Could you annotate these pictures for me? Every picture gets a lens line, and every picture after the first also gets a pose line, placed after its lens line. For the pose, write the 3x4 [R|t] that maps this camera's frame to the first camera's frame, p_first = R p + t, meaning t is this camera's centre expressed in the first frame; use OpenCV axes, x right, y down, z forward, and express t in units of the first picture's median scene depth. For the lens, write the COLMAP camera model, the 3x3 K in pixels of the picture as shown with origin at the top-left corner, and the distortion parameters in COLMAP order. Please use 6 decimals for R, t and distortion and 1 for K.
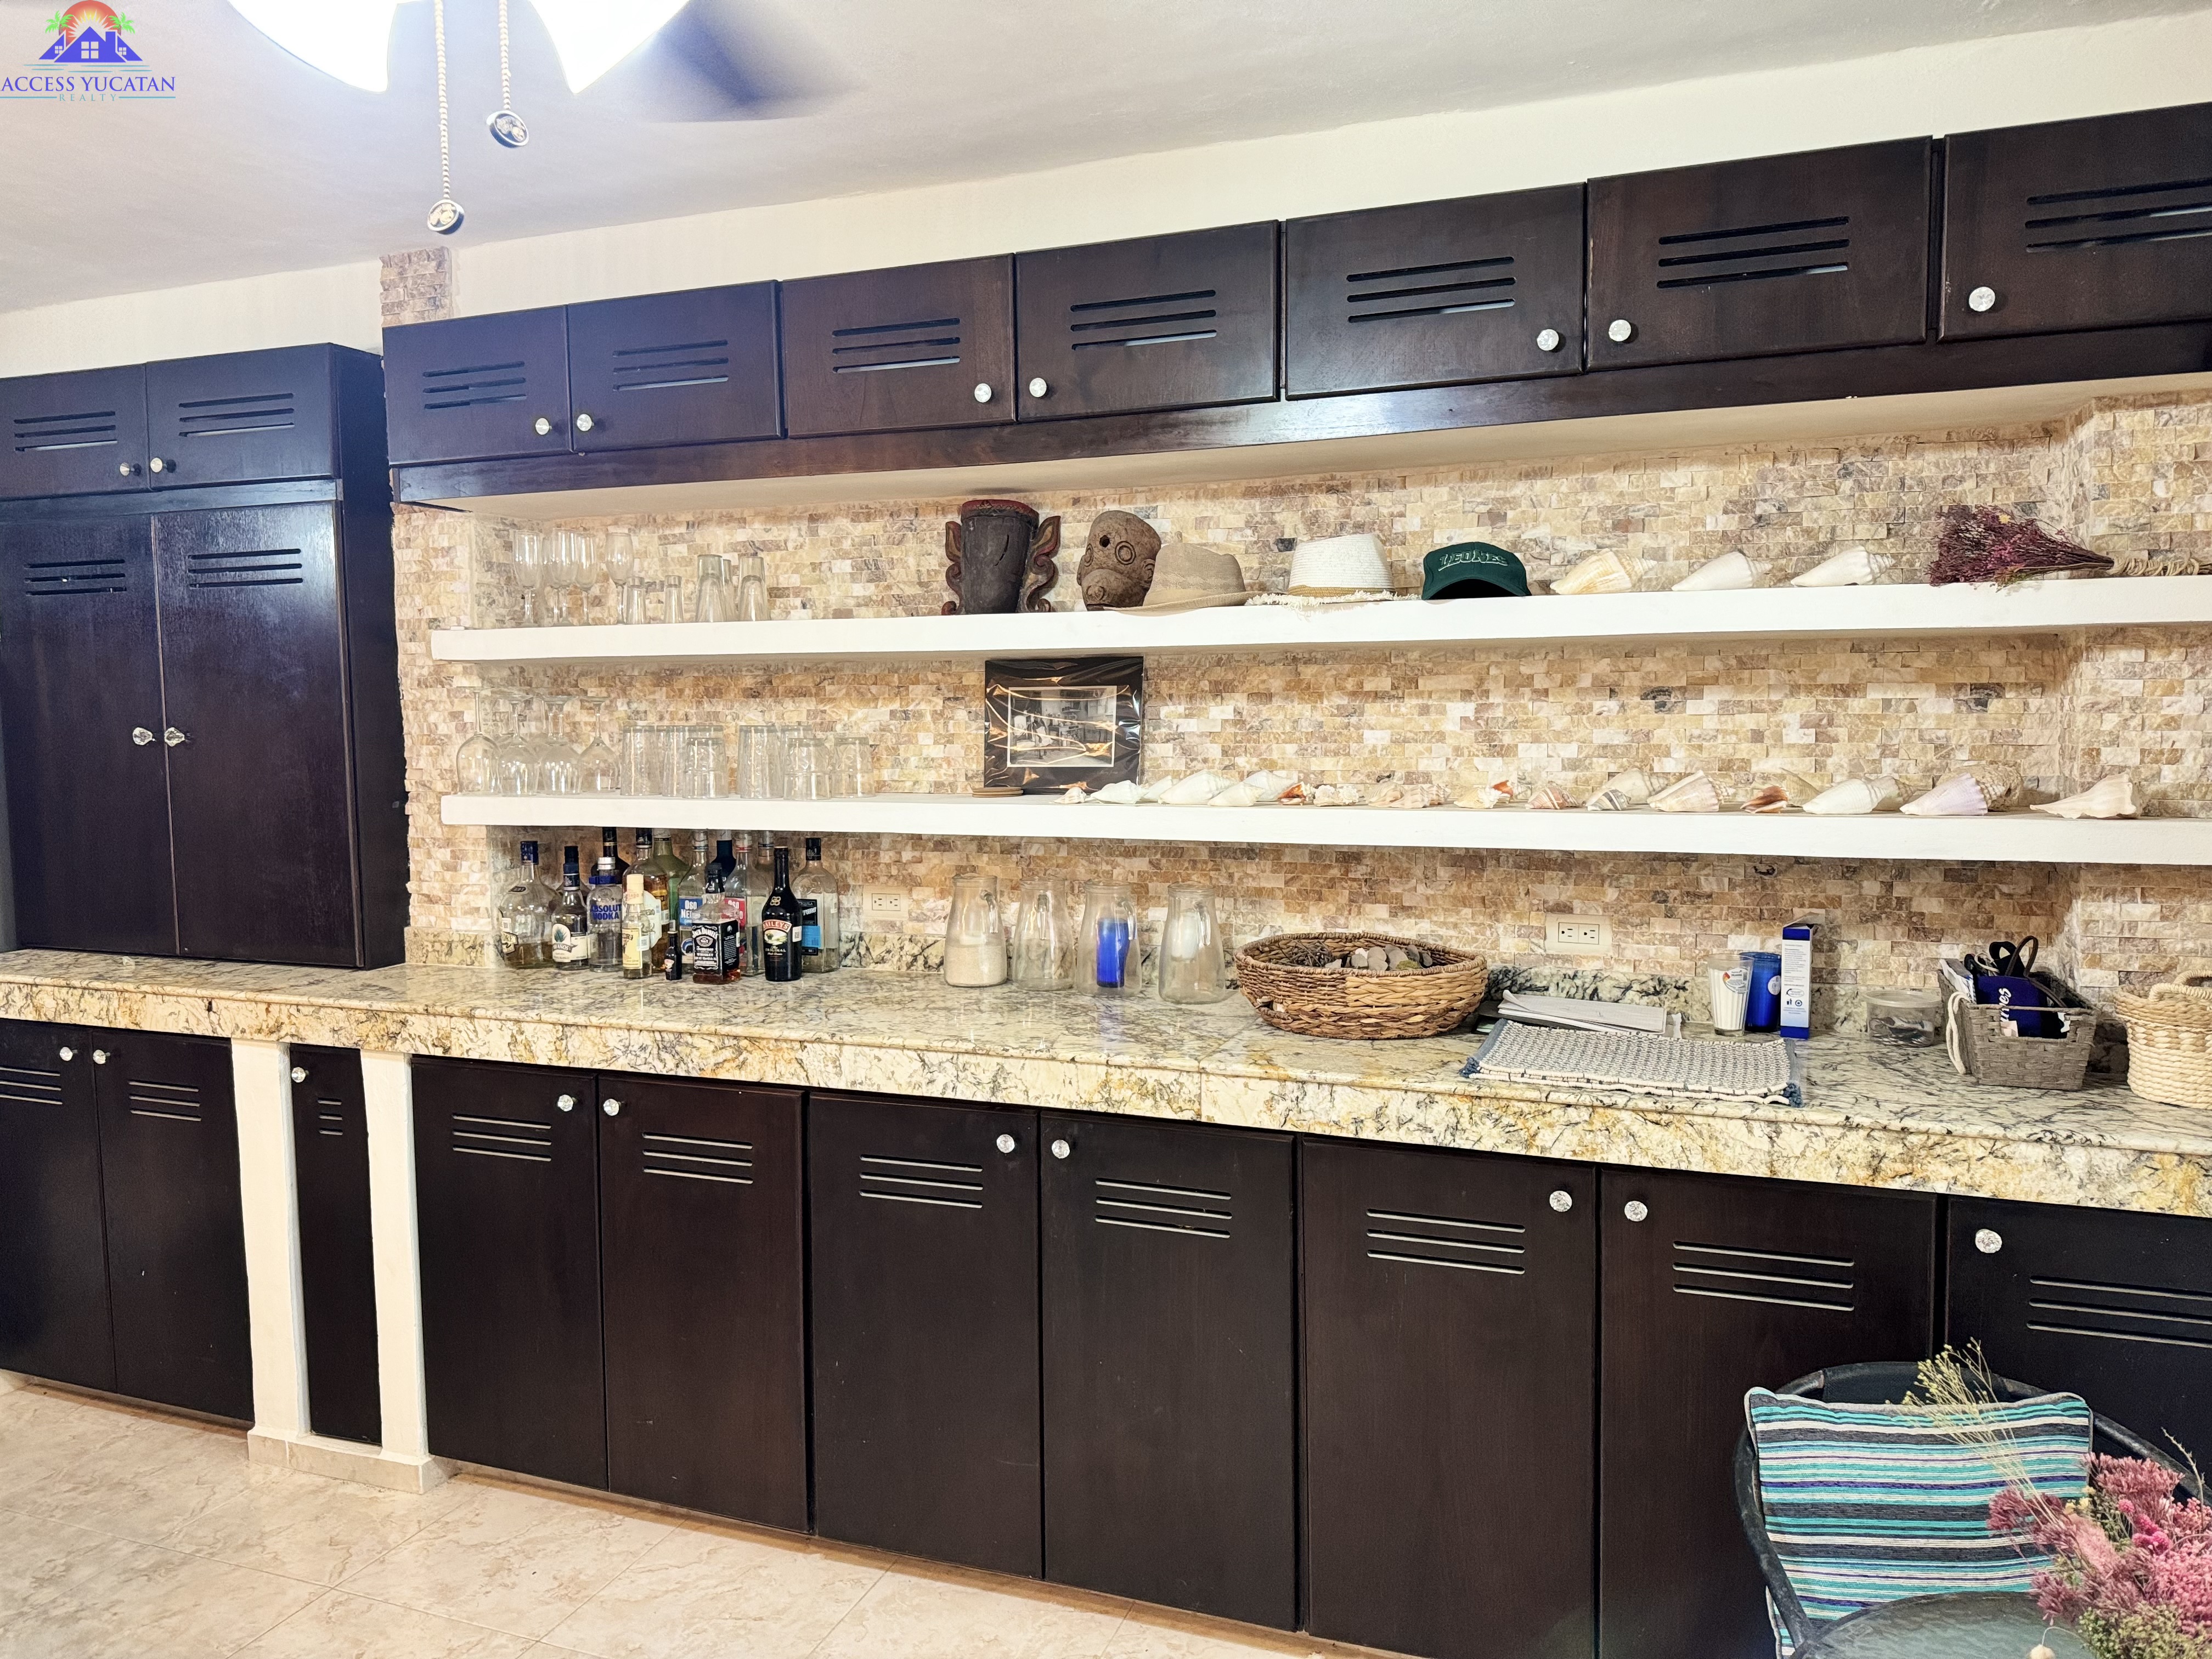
lens RADIAL K [[1555.5, 0, 1108.6], [0, 1555.5, 822.1], [0, 0, 1]] dist [0.042497, -0.047523]
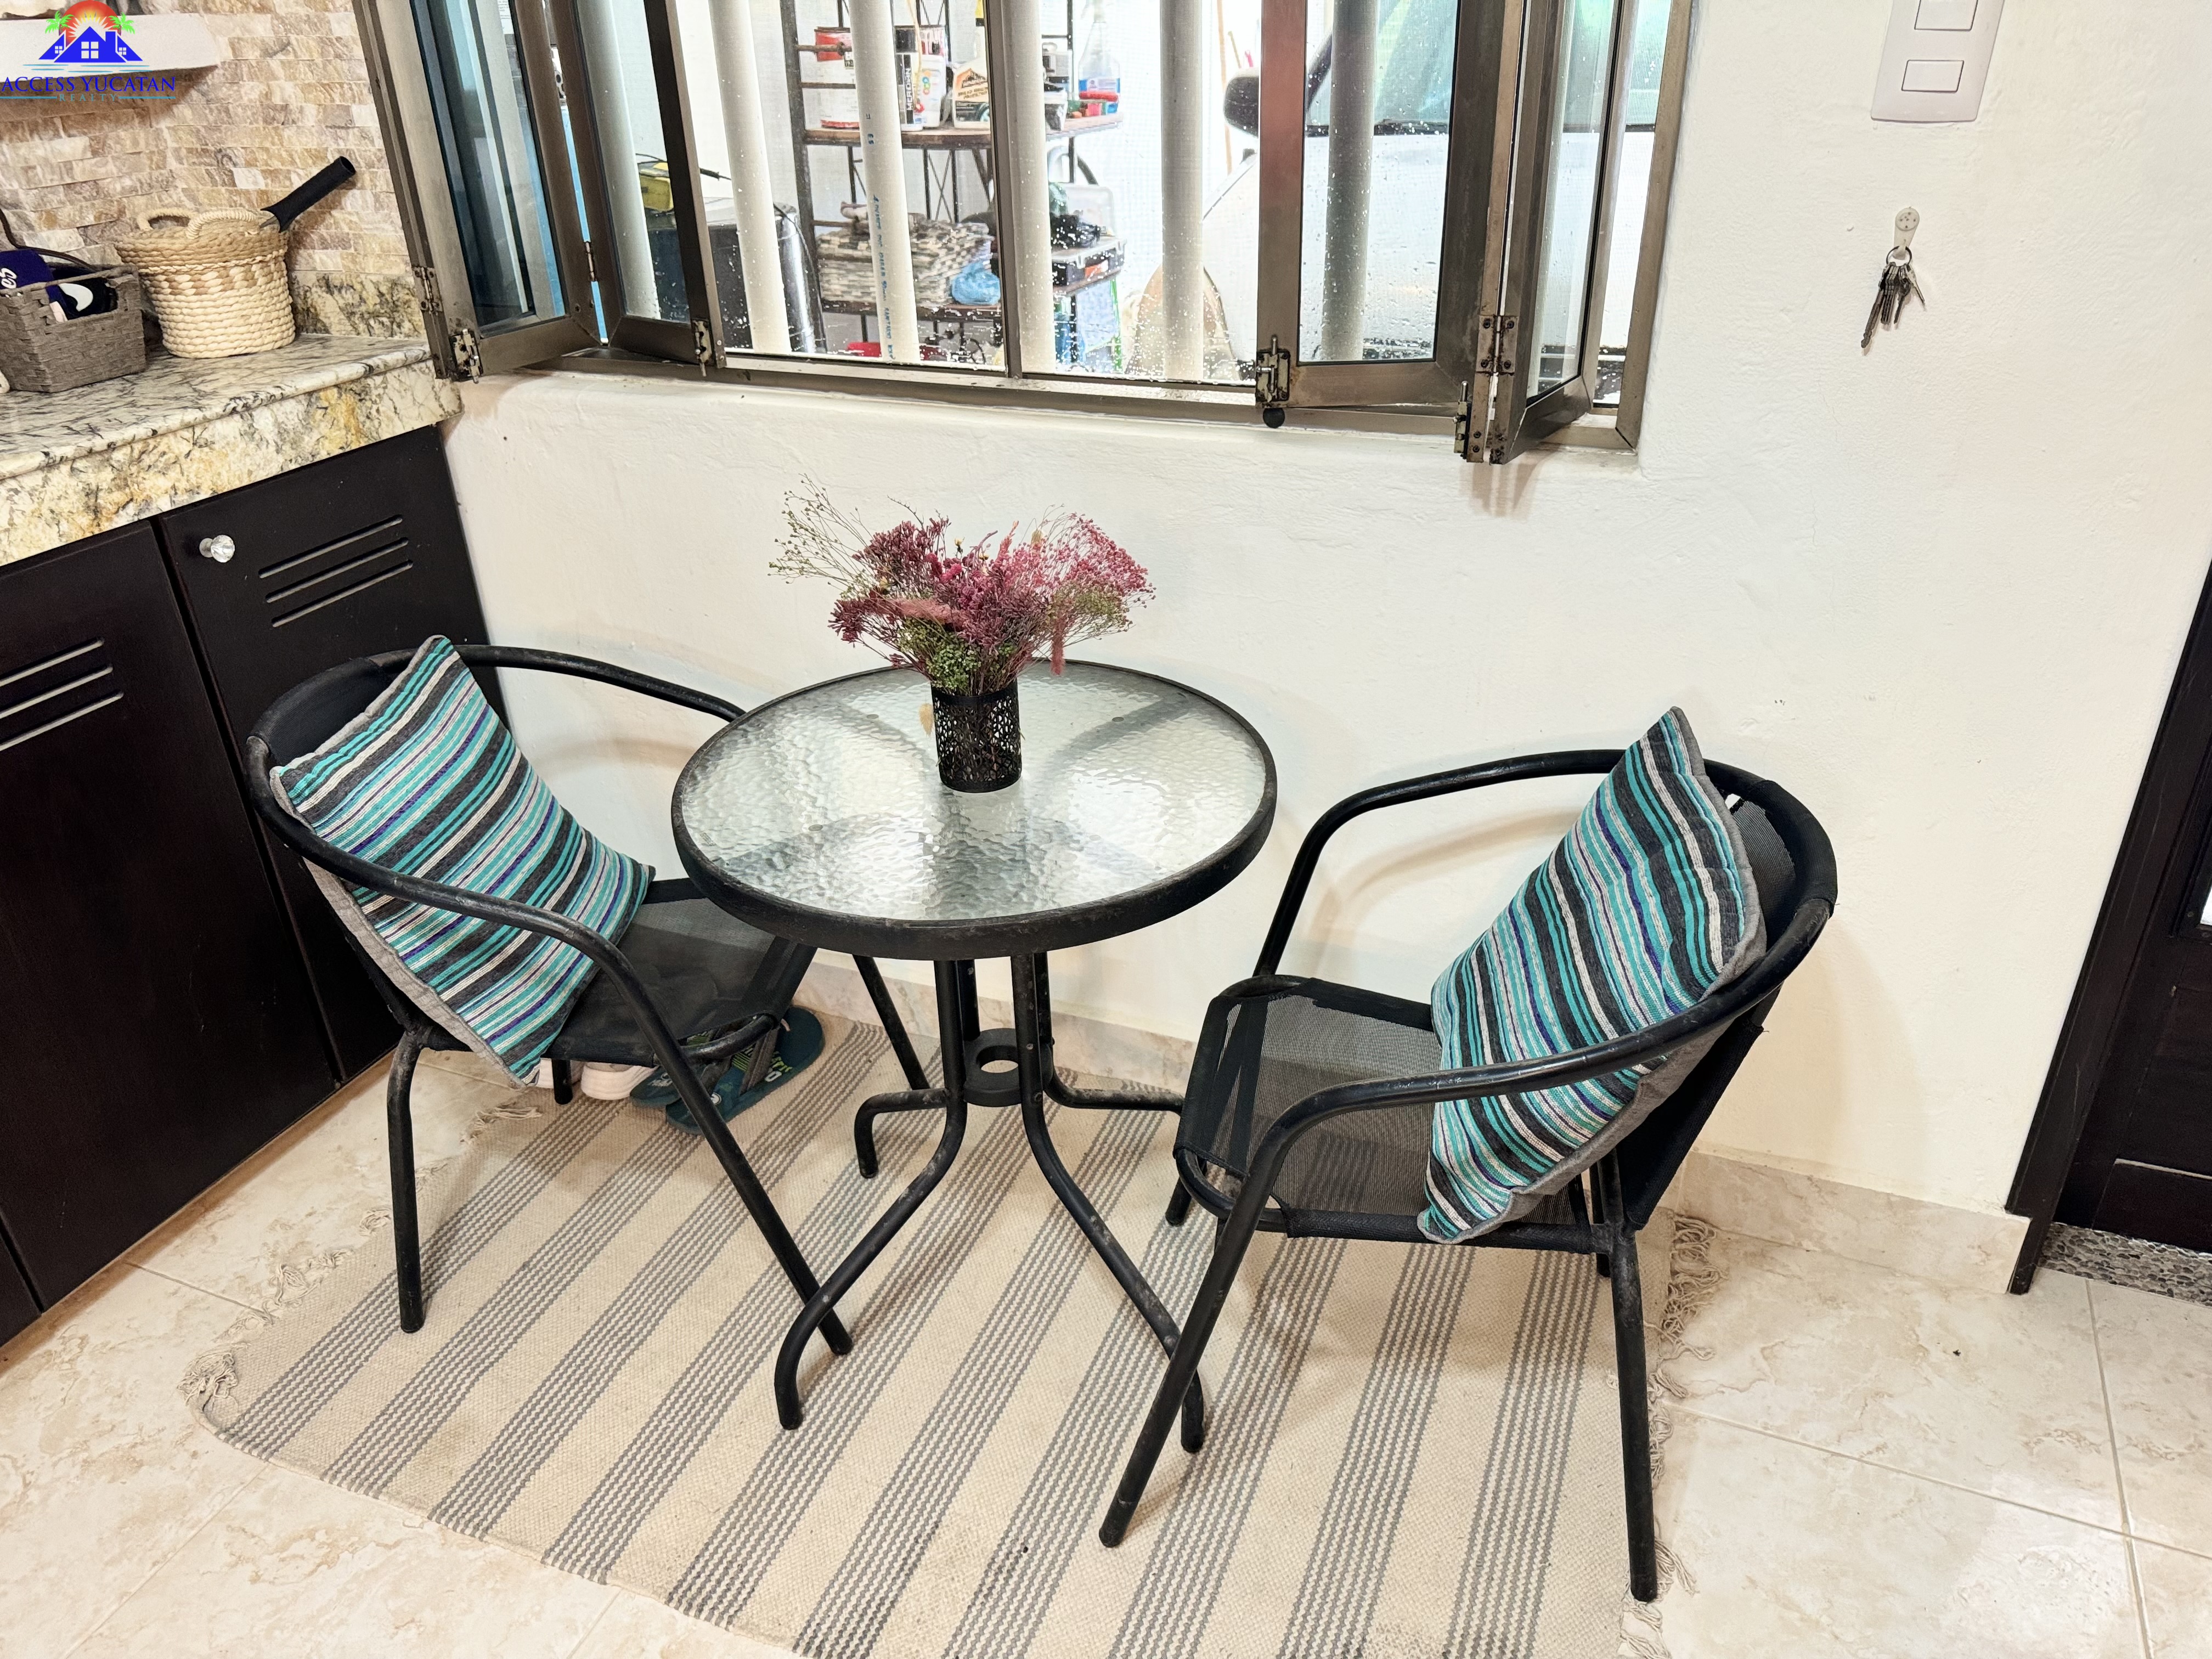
lens RADIAL K [[1555.5, 0, 1108.6], [0, 1555.5, 822.1], [0, 0, 1]] dist [0.042497, -0.047523]
pose [[0.019713, -0.463172, 0.886049, -0.270783], [0.104420, 0.882329, 0.458904, 0.052995], [-0.994338, 0.083475, 0.065758, 0.465634]]
